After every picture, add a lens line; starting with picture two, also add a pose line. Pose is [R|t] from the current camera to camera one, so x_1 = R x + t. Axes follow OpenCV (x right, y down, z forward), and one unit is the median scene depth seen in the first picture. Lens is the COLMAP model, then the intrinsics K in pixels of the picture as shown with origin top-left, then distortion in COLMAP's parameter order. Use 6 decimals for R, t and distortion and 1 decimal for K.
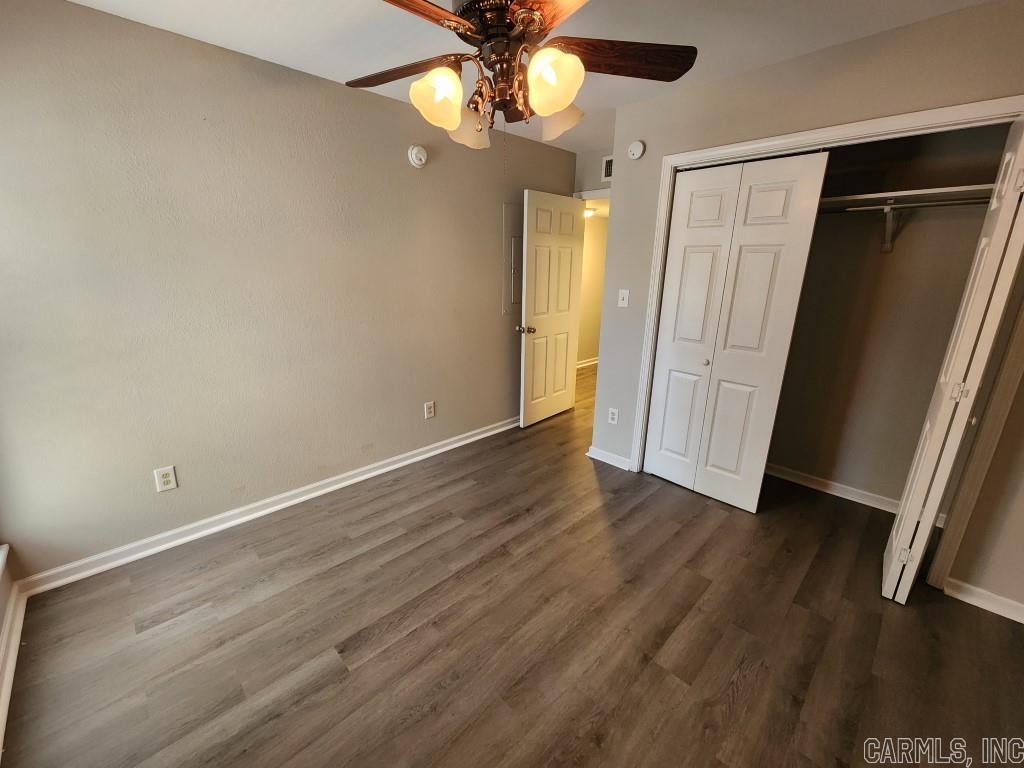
lens RADIAL K [[421.5, 0, 504.5], [0, 421.5, 382.6], [0, 0, 1]] dist [0.000395, -0.001047]
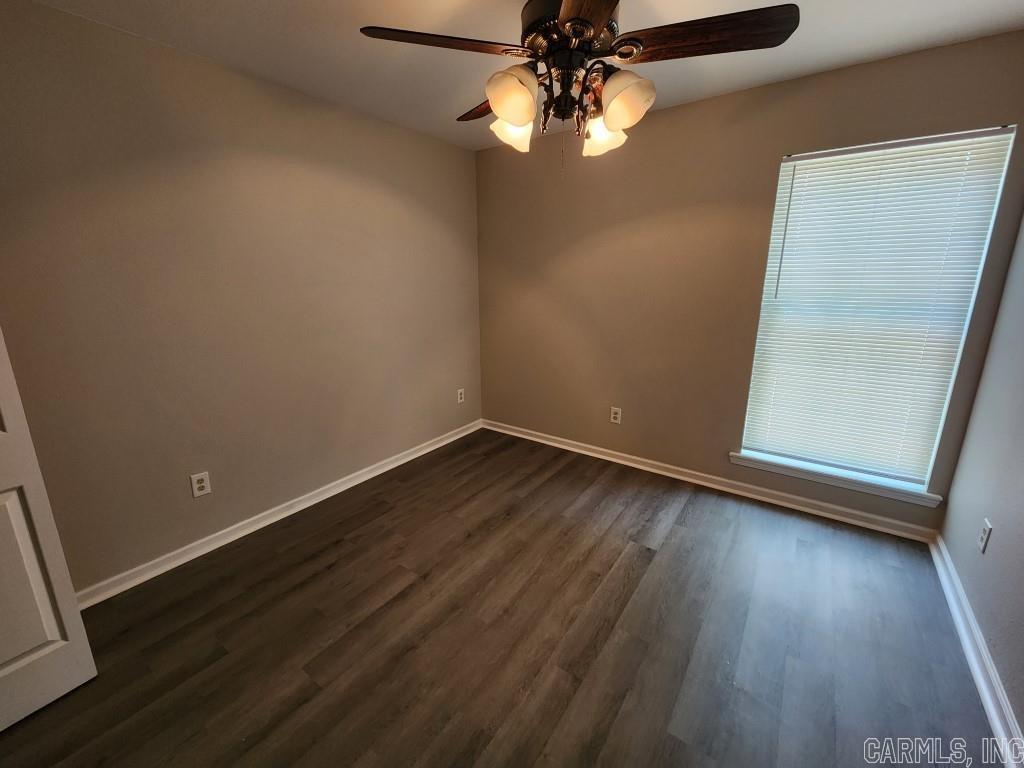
lens RADIAL K [[421.5, 0, 504.5], [0, 421.5, 382.6], [0, 0, 1]] dist [0.000395, -0.001047]
pose [[-0.984960, 0.041871, -0.167633, 0.261074], [-0.048031, 0.865603, 0.498421, -0.453854], [0.165973, 0.498977, -0.850574, 1.662217]]
